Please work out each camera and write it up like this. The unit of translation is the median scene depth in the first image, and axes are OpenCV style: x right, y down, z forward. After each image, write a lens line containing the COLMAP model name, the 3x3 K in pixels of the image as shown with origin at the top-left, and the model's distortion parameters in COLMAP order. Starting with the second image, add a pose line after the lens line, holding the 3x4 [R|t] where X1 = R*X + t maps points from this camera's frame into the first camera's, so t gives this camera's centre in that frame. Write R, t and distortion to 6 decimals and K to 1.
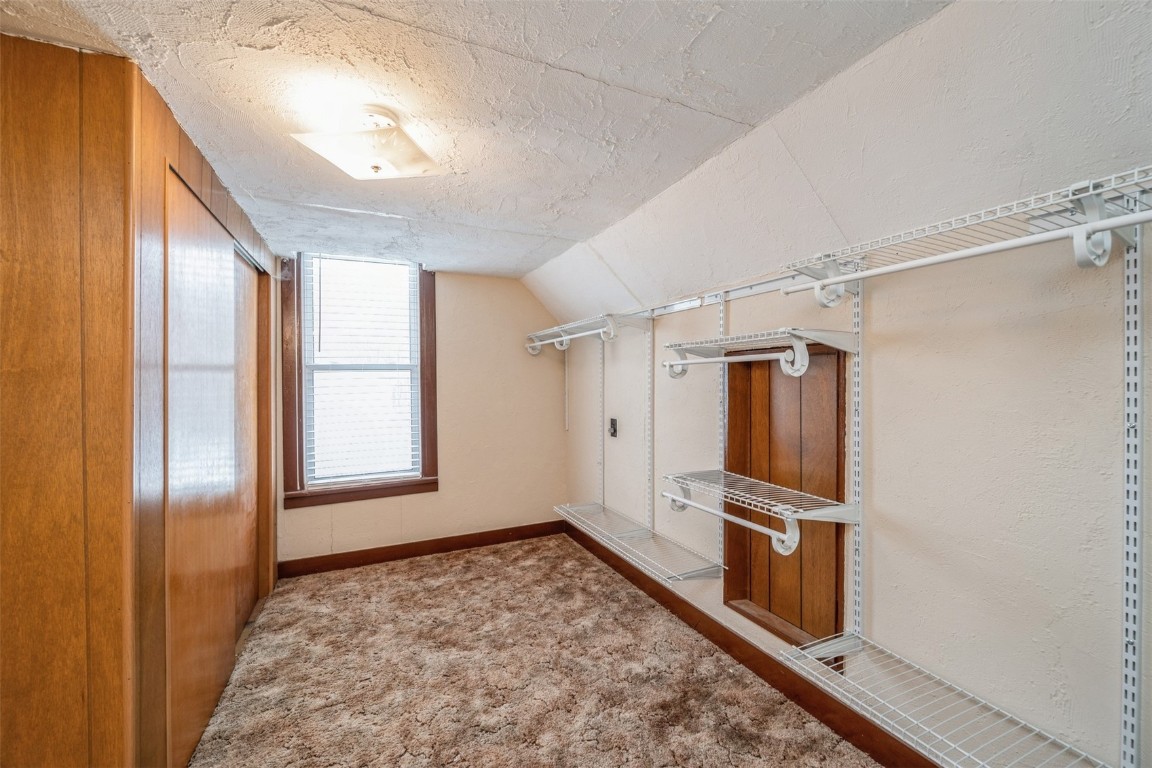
lens RADIAL K [[459.9, 0, 574.8], [0, 459.9, 380.3], [0, 0, 1]] dist [-0.004859, 0.002055]
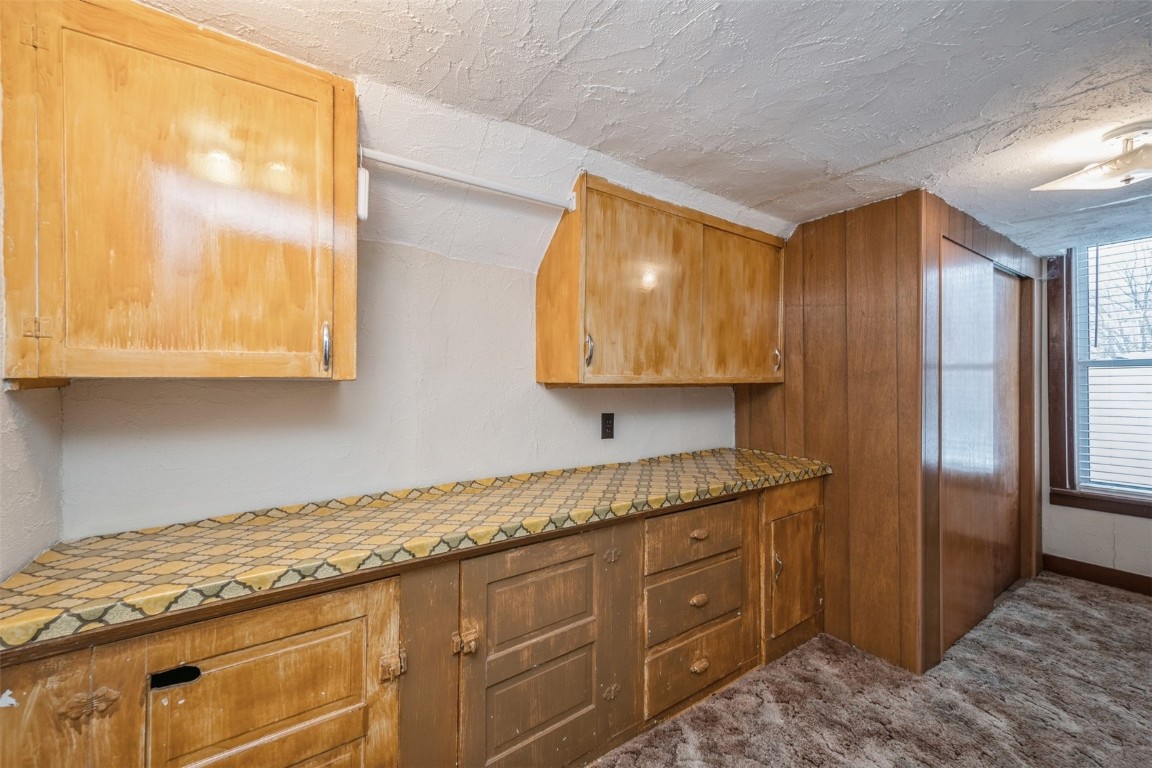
lens RADIAL K [[459.9, 0, 573.6], [0, 459.9, 377.1], [0, 0, 1]] dist [-0.004859, 0.002055]
pose [[0.169650, 0.000680, -0.985504, 0.258155], [-0.001810, 0.999998, 0.000378, 0.001719], [0.985503, 0.001720, 0.169651, -0.293181]]
